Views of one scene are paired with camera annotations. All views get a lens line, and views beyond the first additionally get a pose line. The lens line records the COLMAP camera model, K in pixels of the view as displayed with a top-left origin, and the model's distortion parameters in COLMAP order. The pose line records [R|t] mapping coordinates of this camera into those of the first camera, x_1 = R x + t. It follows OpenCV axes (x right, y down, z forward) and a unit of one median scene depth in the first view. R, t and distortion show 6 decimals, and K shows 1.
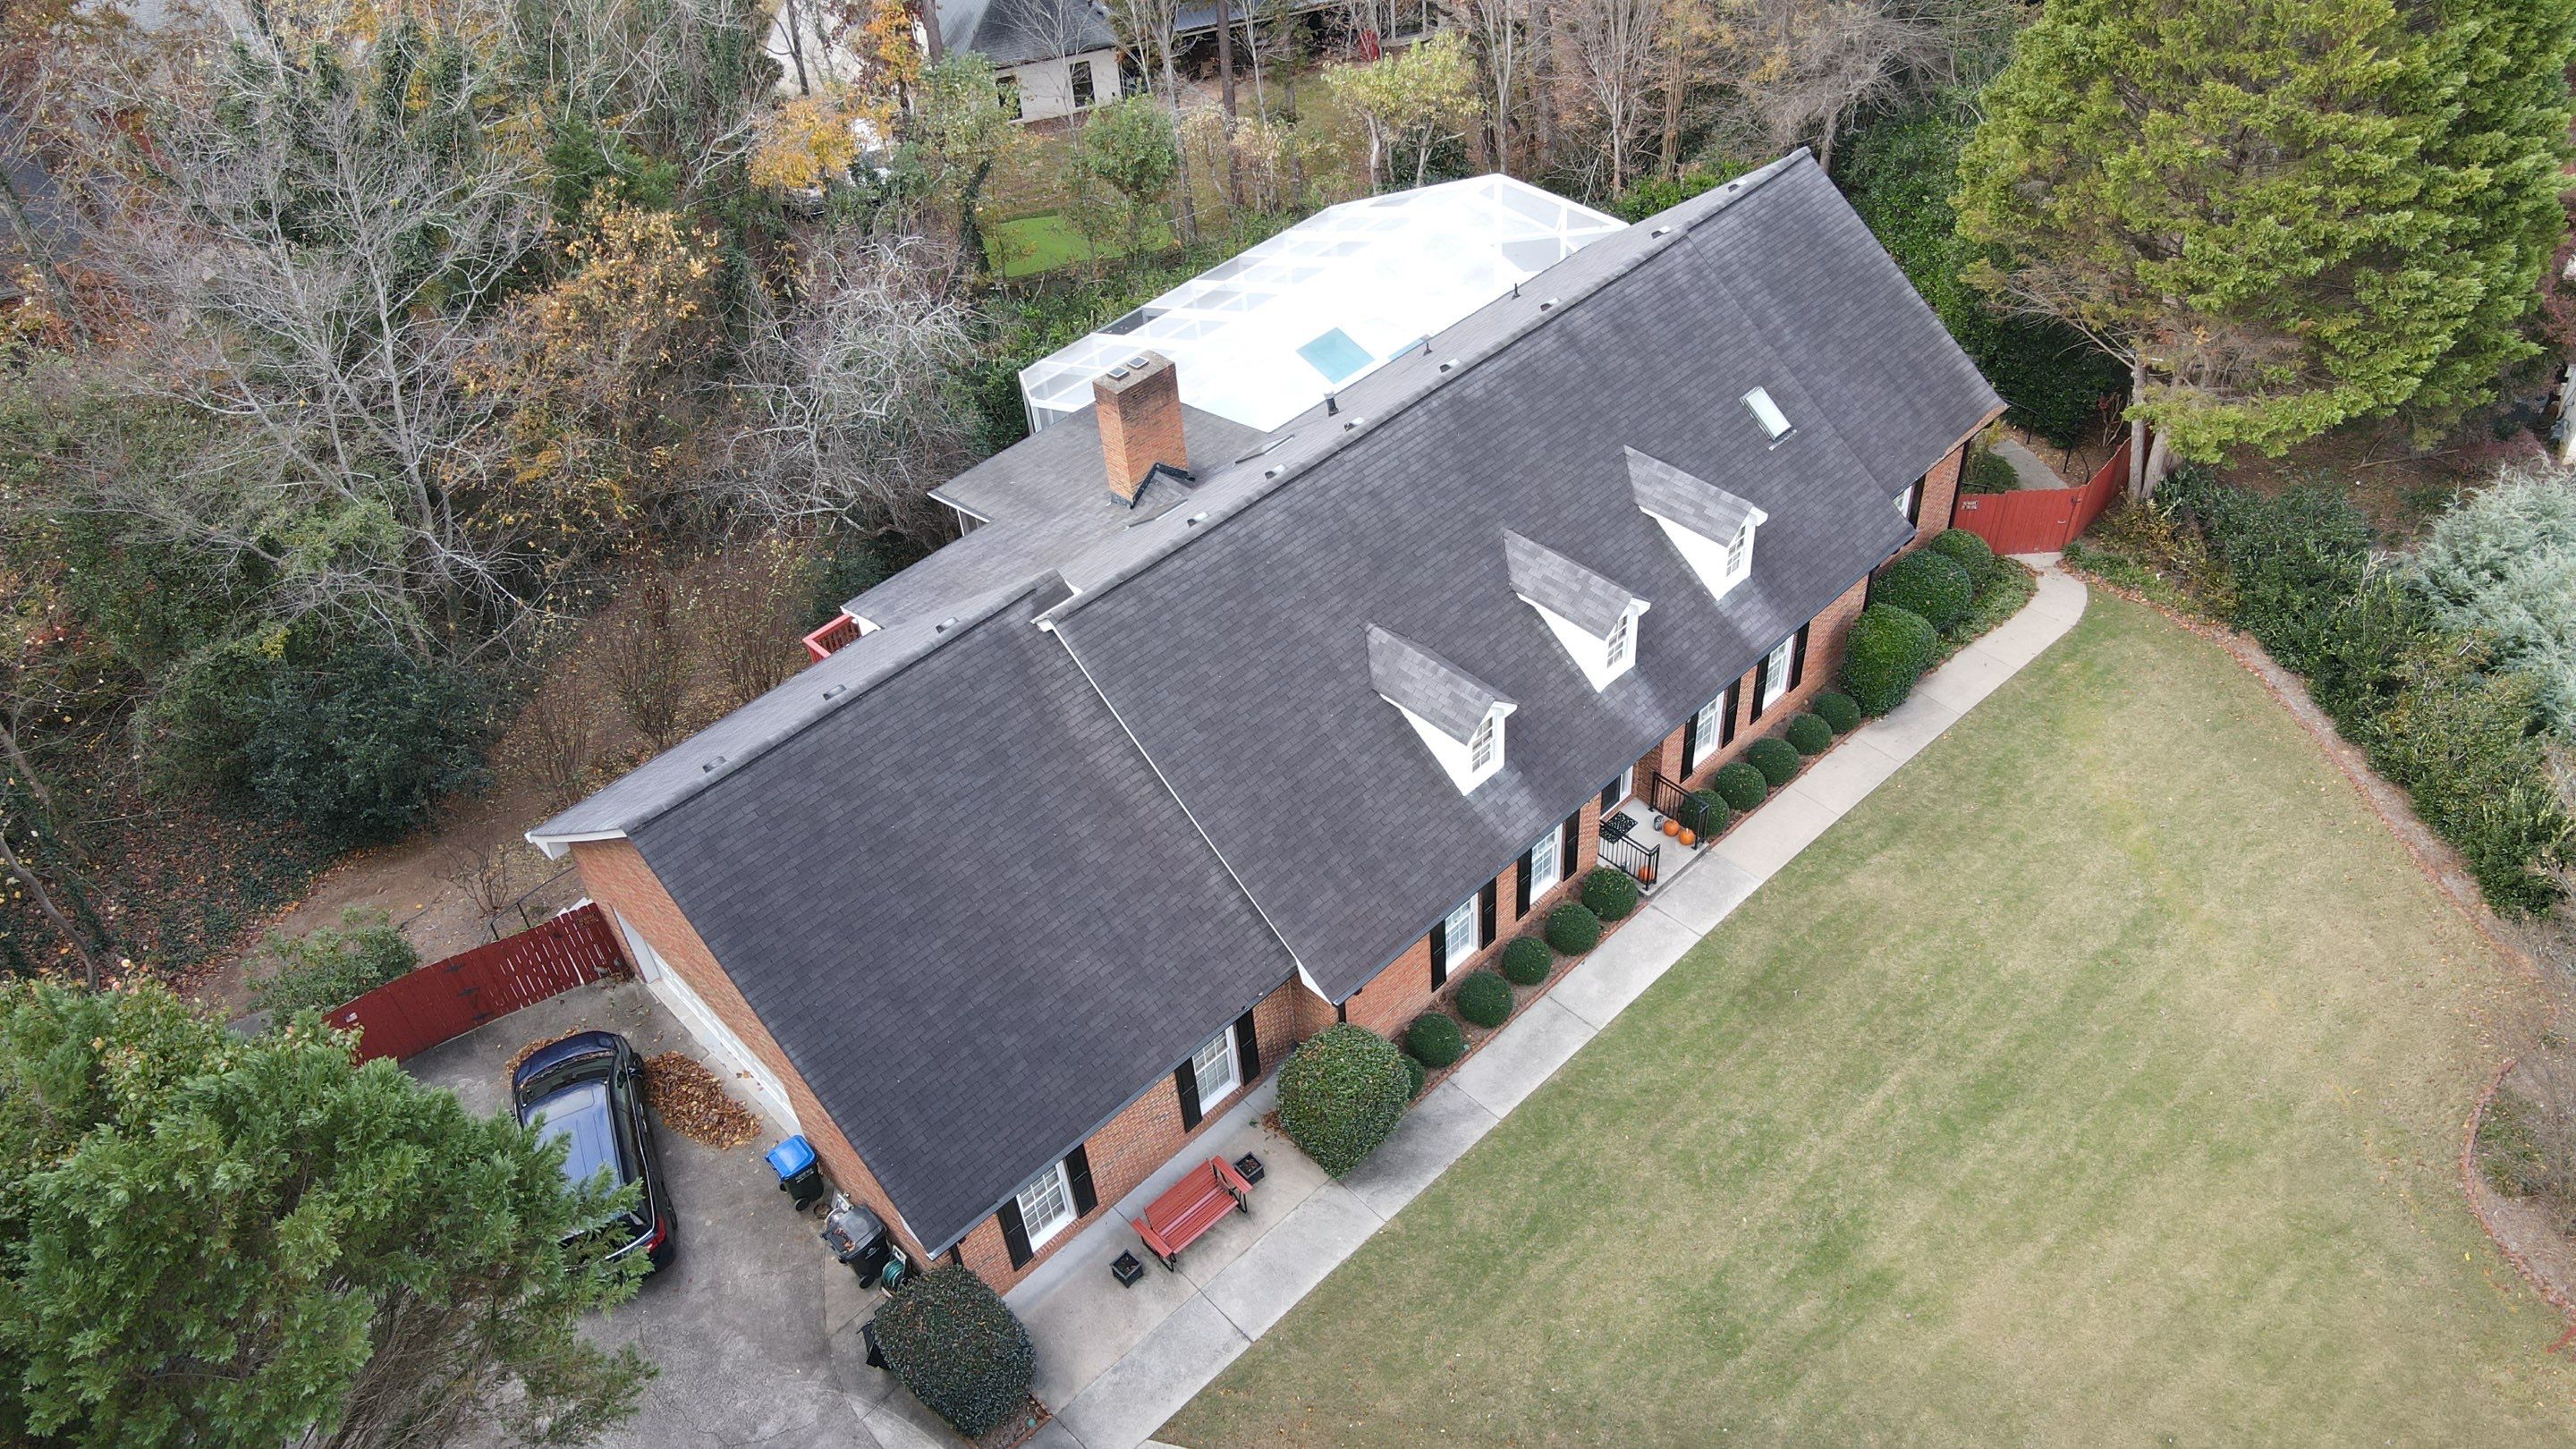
lens RADIAL K [[1904.3, 0, 1292.1], [0, 1904.3, 719.3], [0, 0, 1]] dist [0.003719, 0.025520]
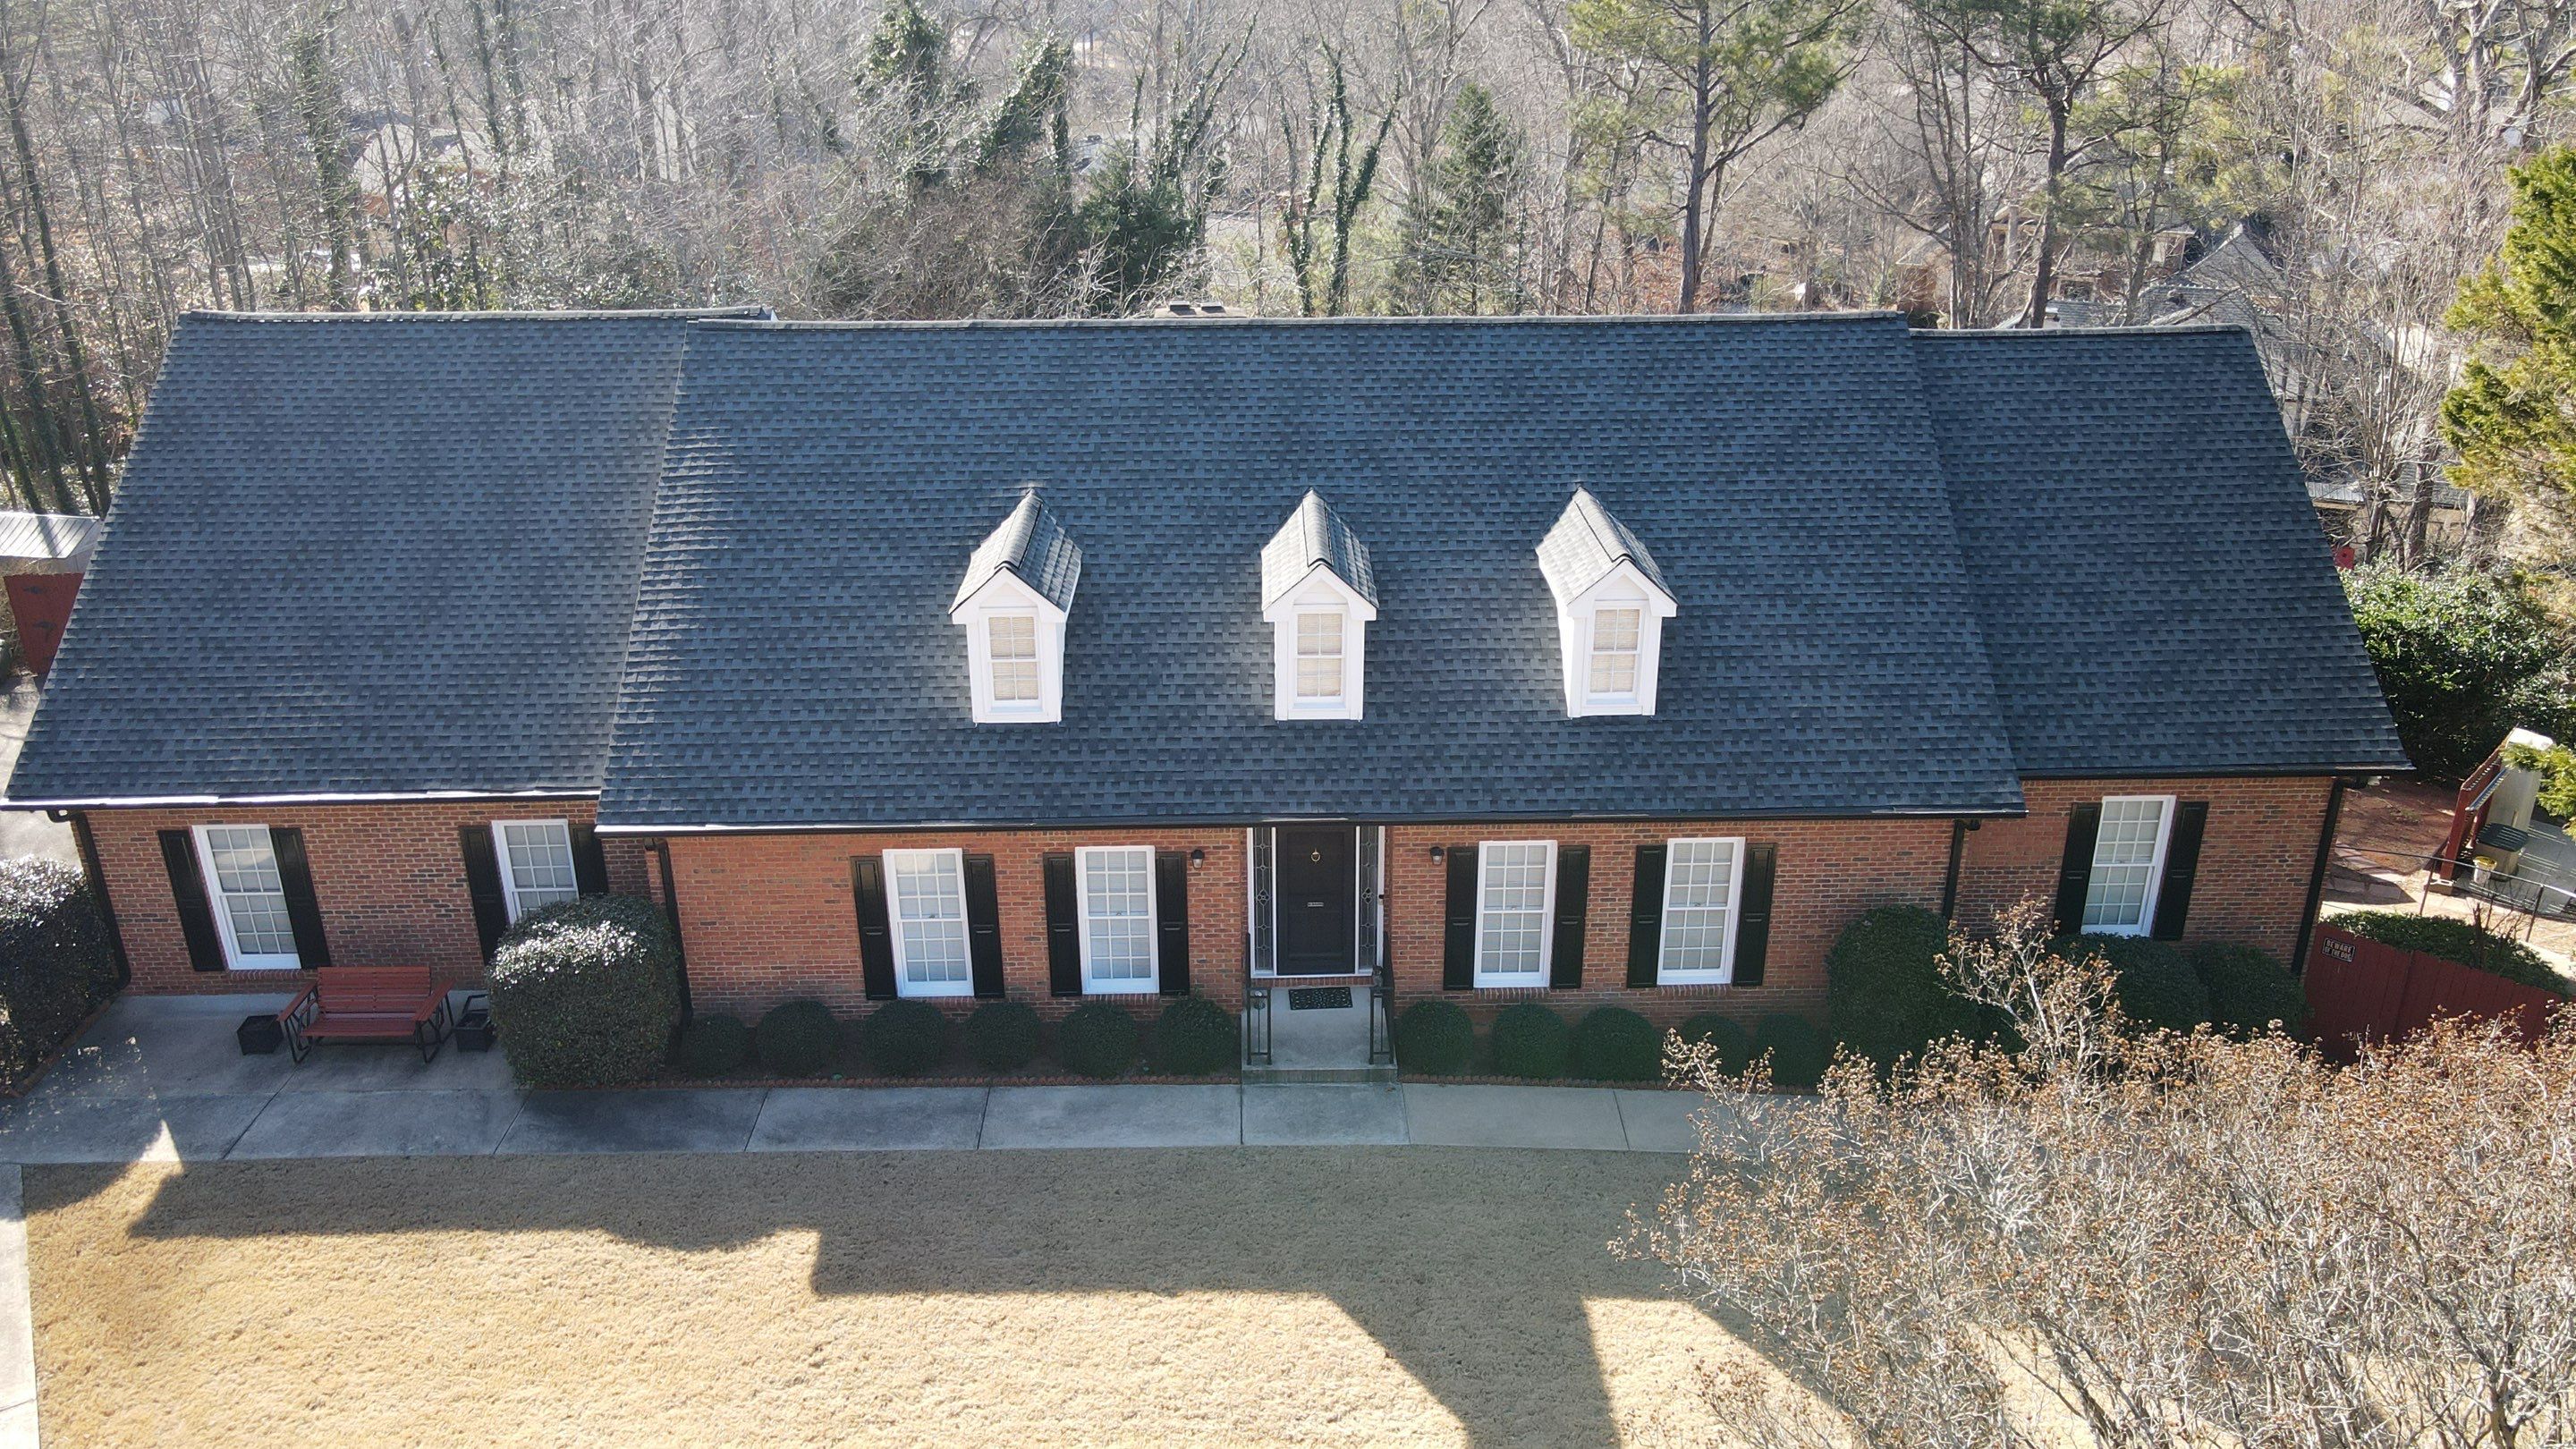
lens RADIAL K [[1904.3, 0, 1282.4], [0, 1904.3, 720.8], [0, 0, 1]] dist [0.003719, 0.025520]
pose [[0.732068, 0.322985, -0.599797, 0.573615], [-0.490803, 0.860656, -0.135582, 0.076535], [0.472428, 0.393638, 0.788581, 0.490003]]
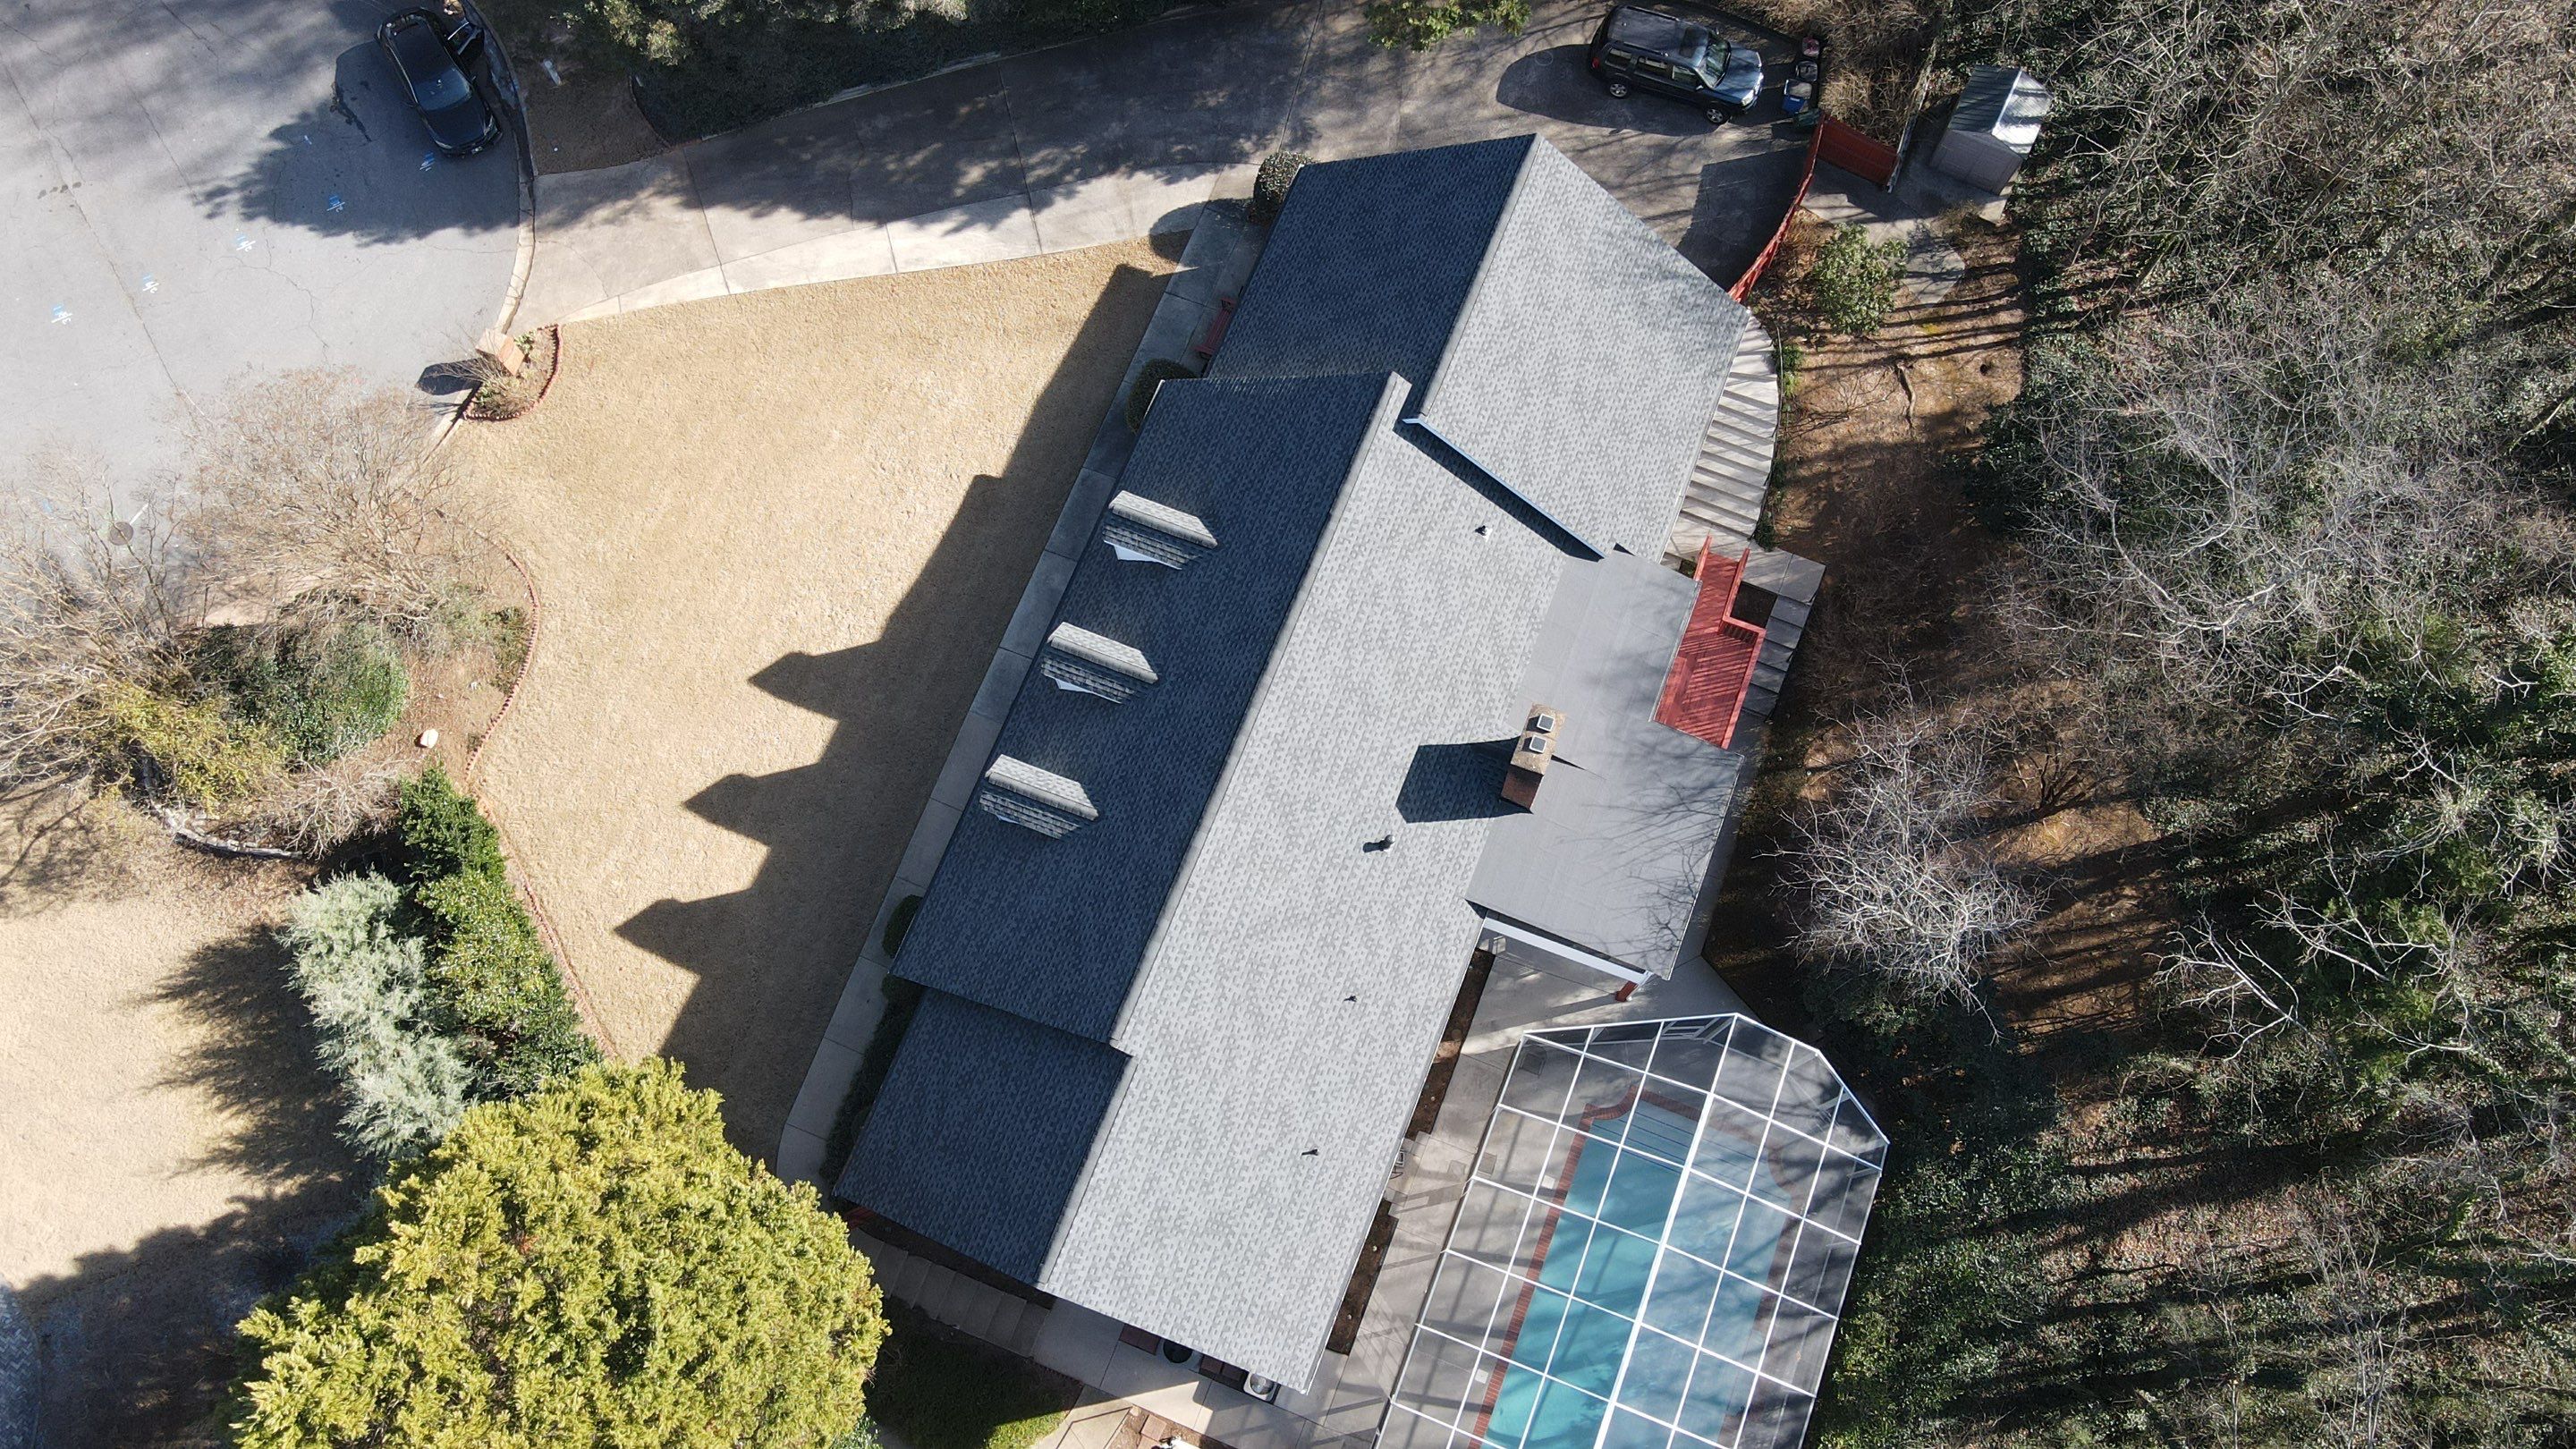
lens RADIAL K [[1904.3, 0, 1291.1], [0, 1904.3, 703.6], [0, 0, 1]] dist [0.003719, 0.025520]
pose [[-0.906416, 0.420616, -0.038633, 0.092468], [-0.212154, -0.374272, 0.902725, -1.308516], [0.365241, 0.826440, 0.428481, 0.521632]]
